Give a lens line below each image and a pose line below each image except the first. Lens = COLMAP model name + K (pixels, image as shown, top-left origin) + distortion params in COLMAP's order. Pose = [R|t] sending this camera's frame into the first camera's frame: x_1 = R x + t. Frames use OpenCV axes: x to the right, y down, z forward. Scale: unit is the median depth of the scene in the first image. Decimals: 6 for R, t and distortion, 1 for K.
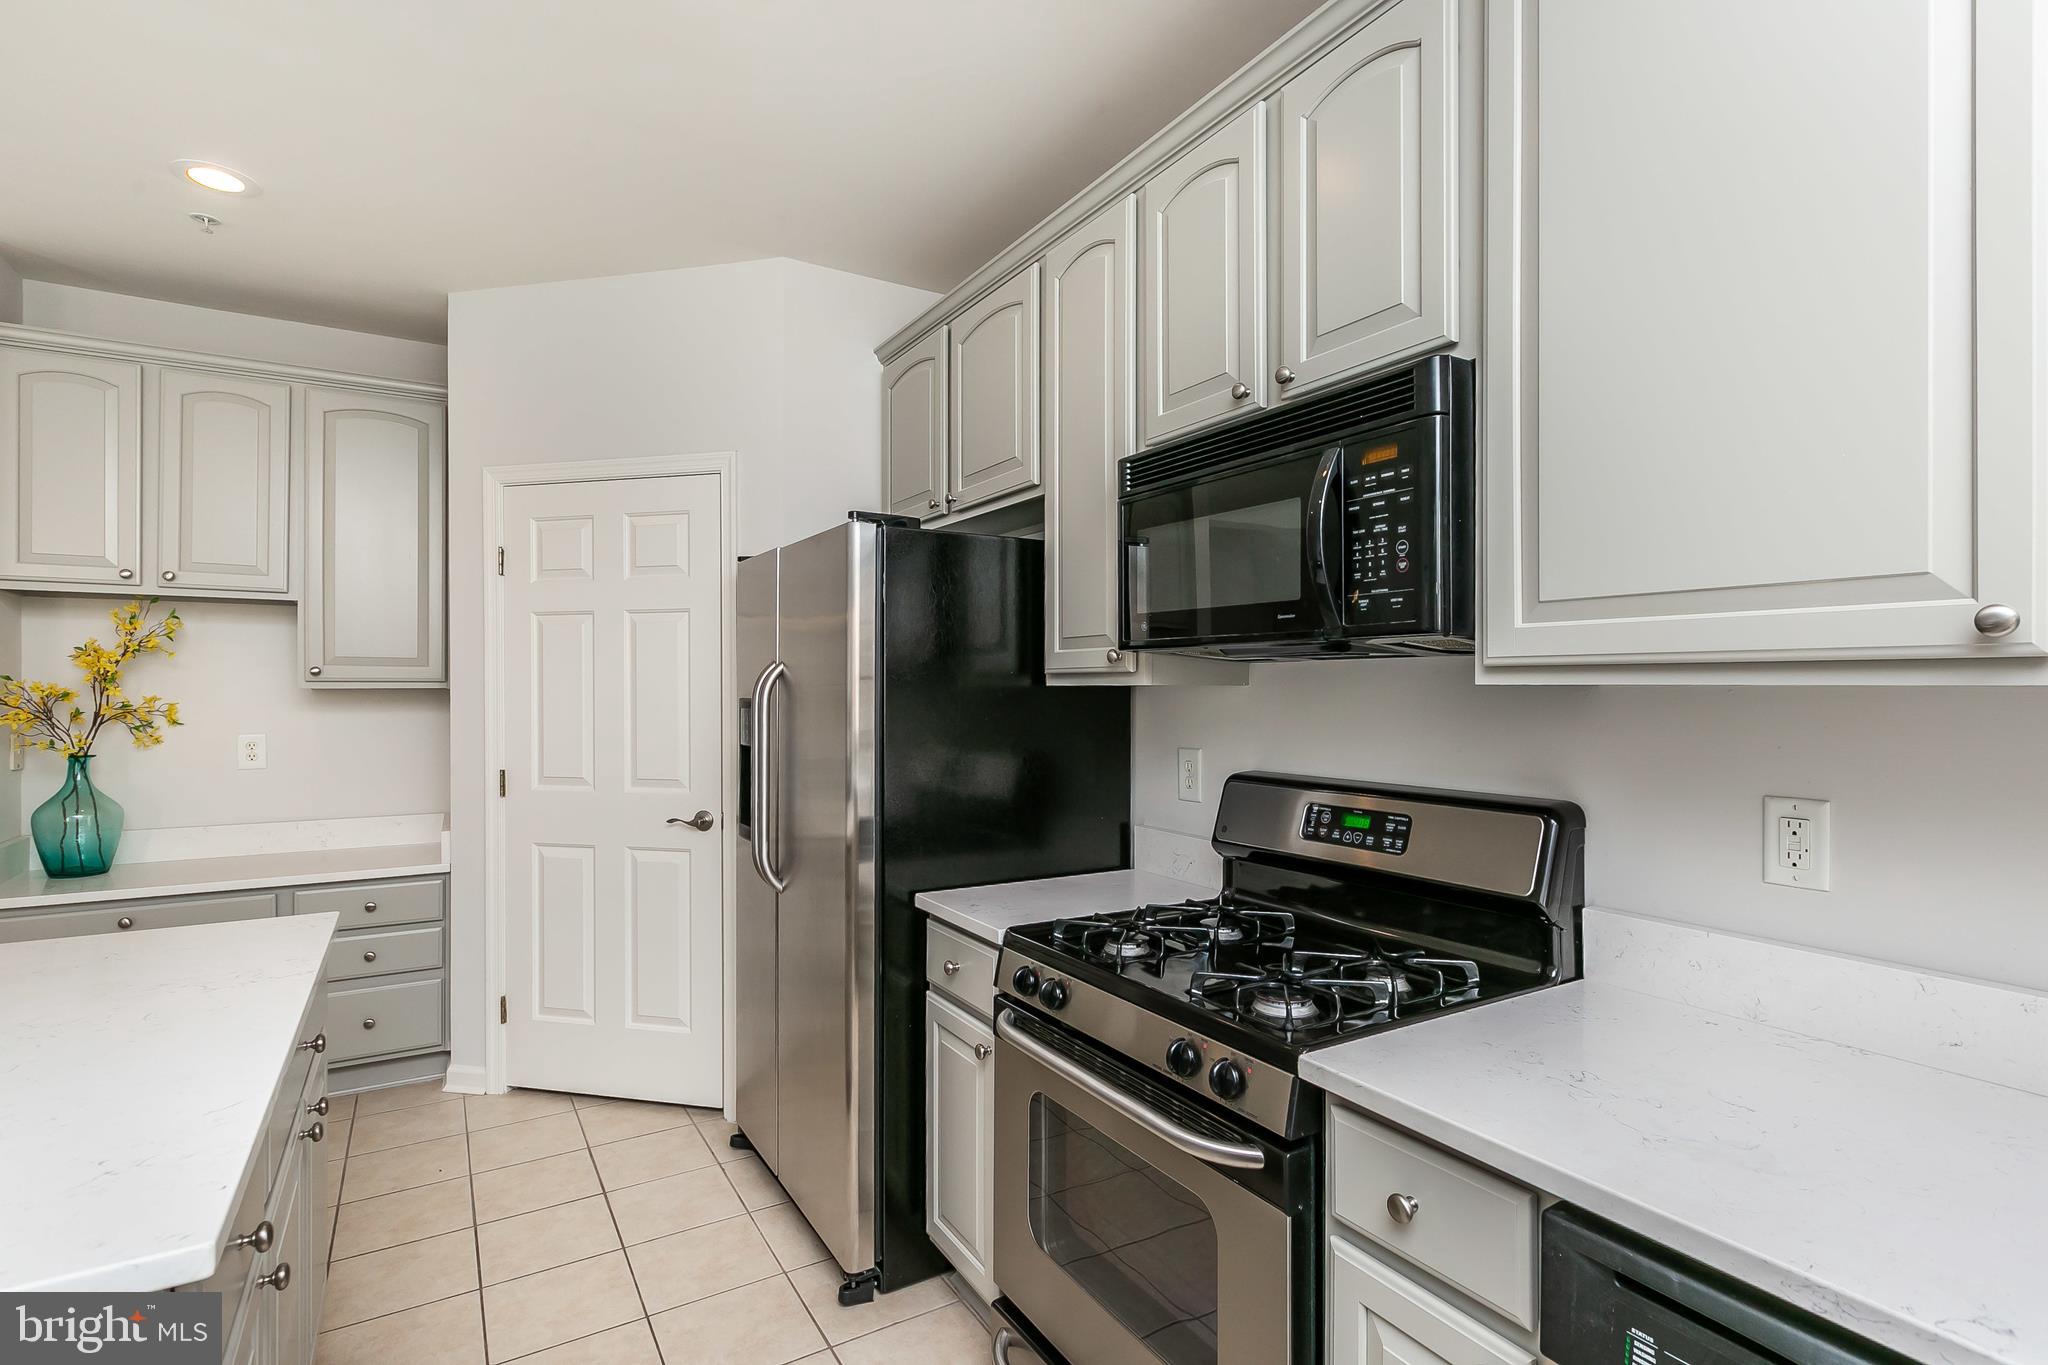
lens RADIAL K [[958.3, 0, 1078.2], [0, 958.3, 687.8], [0, 0, 1]] dist [0.003643, -0.001482]
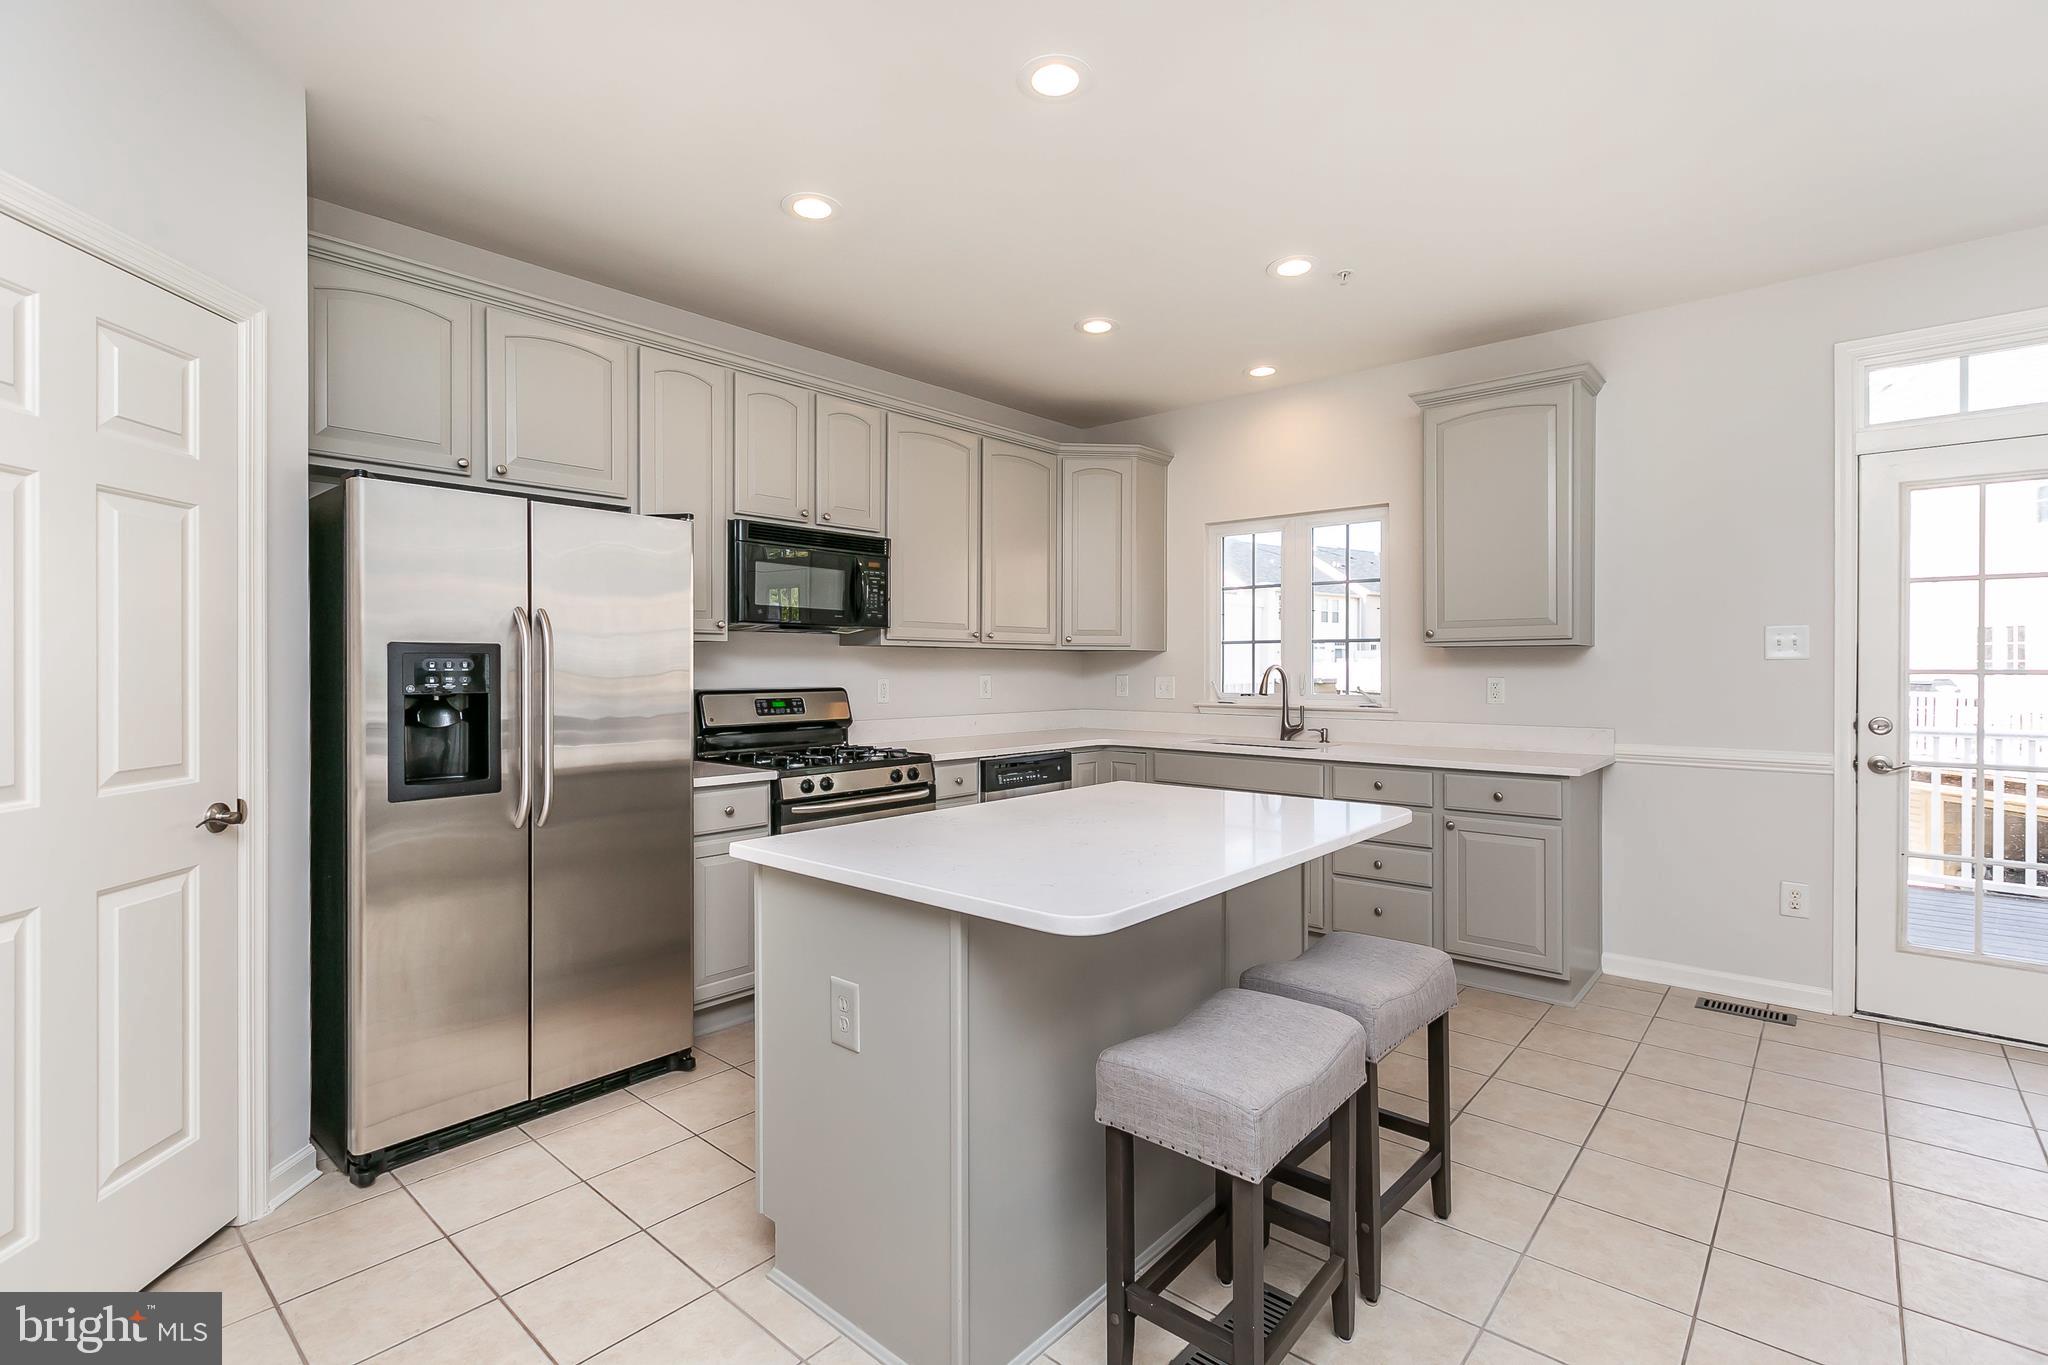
lens RADIAL K [[929.9, 0, 1011.1], [0, 929.9, 667.0], [0, 0, 1]] dist [0.002460, 0.000434]
pose [[-0.259691, -0.001271, 0.965691, -1.936408], [0.000488, 0.999999, 0.001448, 0.048113], [-0.965692, 0.000847, -0.259690, 1.018745]]
